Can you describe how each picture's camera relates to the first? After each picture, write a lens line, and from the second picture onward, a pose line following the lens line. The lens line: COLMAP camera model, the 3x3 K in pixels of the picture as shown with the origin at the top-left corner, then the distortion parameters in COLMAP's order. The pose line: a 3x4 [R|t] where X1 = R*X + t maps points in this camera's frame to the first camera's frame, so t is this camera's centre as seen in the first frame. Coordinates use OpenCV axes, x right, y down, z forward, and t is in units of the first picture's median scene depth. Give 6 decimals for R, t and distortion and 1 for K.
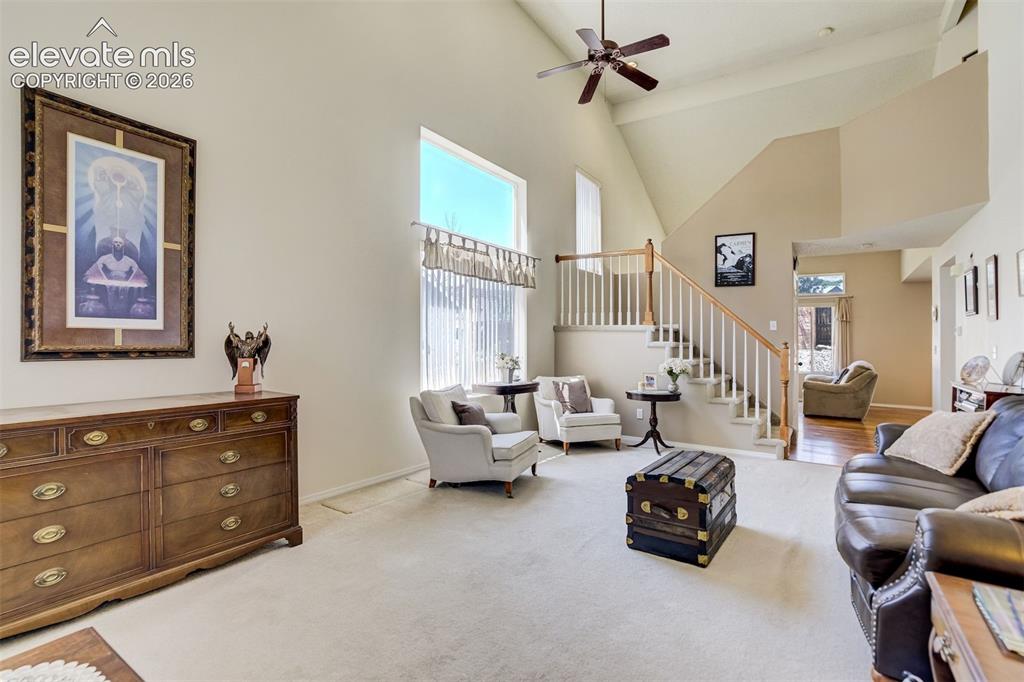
lens RADIAL K [[475.1, 0, 507.5], [0, 475.1, 340.5], [0, 0, 1]] dist [-0.051358, 0.017901]
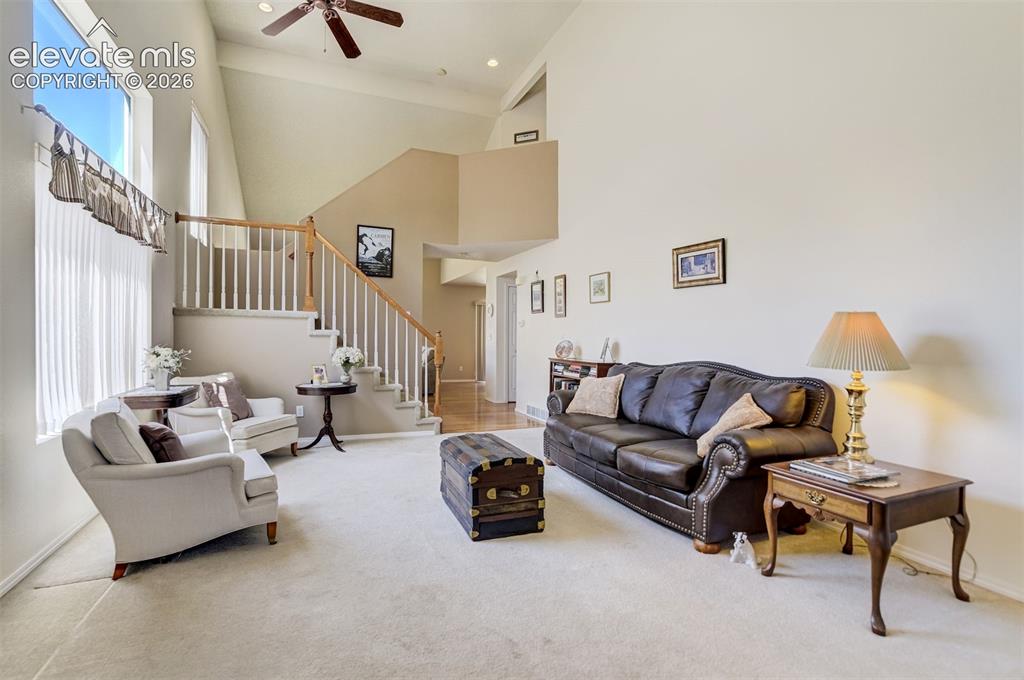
lens RADIAL K [[479.3, 0, 506.3], [0, 479.3, 331.4], [0, 0, 1]] dist [-0.058248, 0.018173]
pose [[0.546996, 0.002507, 0.837132, -0.268369], [-0.007151, 0.999973, 0.001678, 0.000943], [-0.837105, -0.006904, 0.546999, 0.204891]]
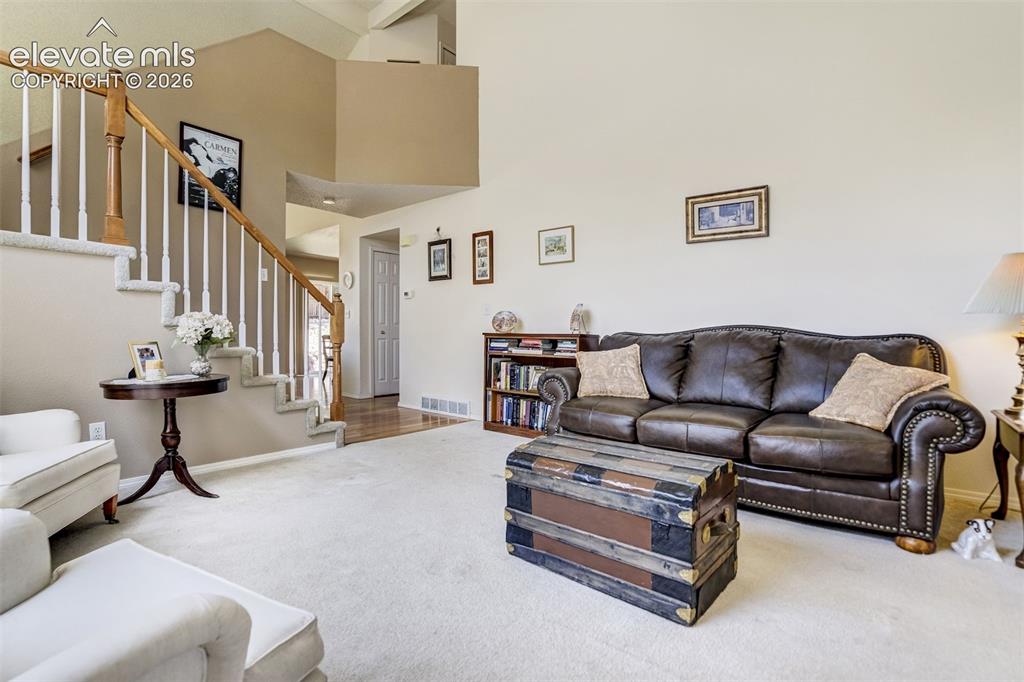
lens RADIAL K [[476.8, 0, 510.5], [0, 476.8, 321.7], [0, 0, 1]] dist [-0.050814, 0.018202]
pose [[0.083874, 0.009573, 0.996430, -0.148528], [-0.009557, 0.999916, -0.008802, 0.048760], [-0.996431, -0.008785, 0.083959, 0.593455]]
